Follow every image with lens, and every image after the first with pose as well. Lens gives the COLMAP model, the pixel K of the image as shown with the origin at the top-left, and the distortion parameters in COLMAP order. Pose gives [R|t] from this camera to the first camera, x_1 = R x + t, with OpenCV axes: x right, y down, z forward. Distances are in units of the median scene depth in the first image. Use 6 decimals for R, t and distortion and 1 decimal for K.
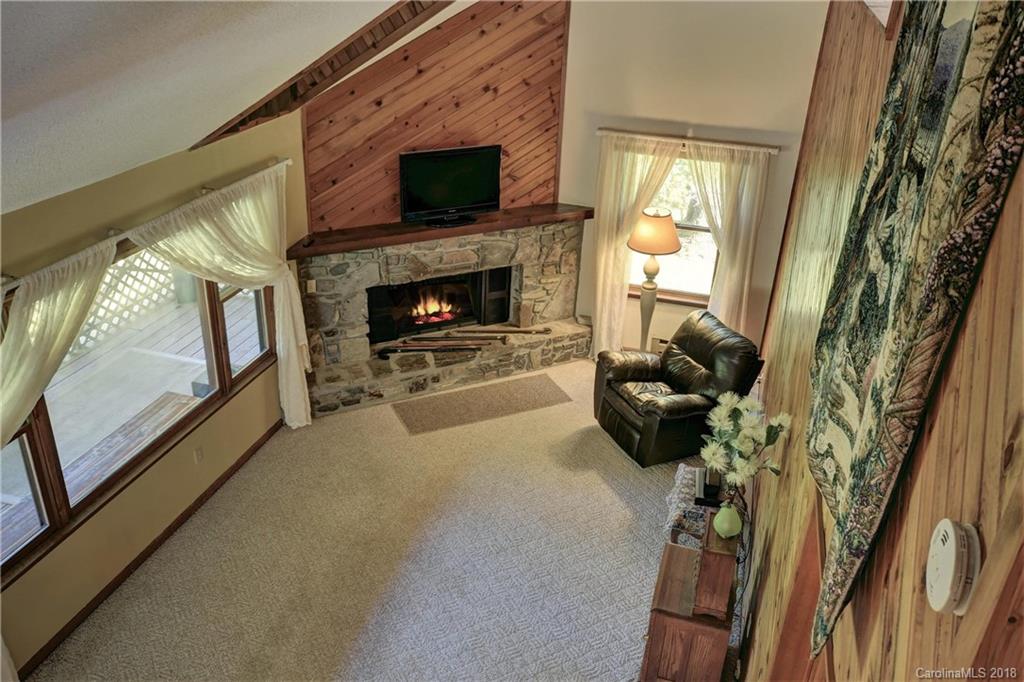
lens RADIAL K [[772.7, 0, 548.3], [0, 772.7, 349.3], [0, 0, 1]] dist [-0.004348, -0.005402]
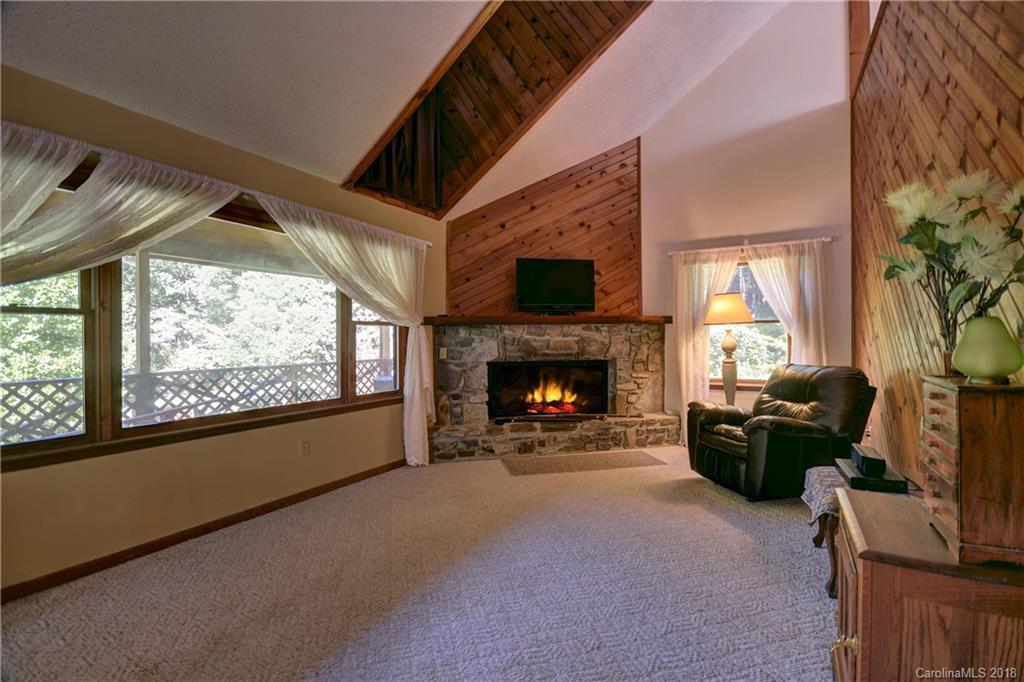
lens RADIAL K [[448.7, 0, 526.4], [0, 448.7, 336.9], [0, 0, 1]] dist [0.000207, -0.010358]
pose [[0.968569, -0.066162, -0.239784, 0.002921], [-0.046323, 0.899139, -0.435206, 0.196011], [0.244393, 0.432634, 0.867813, 0.362171]]
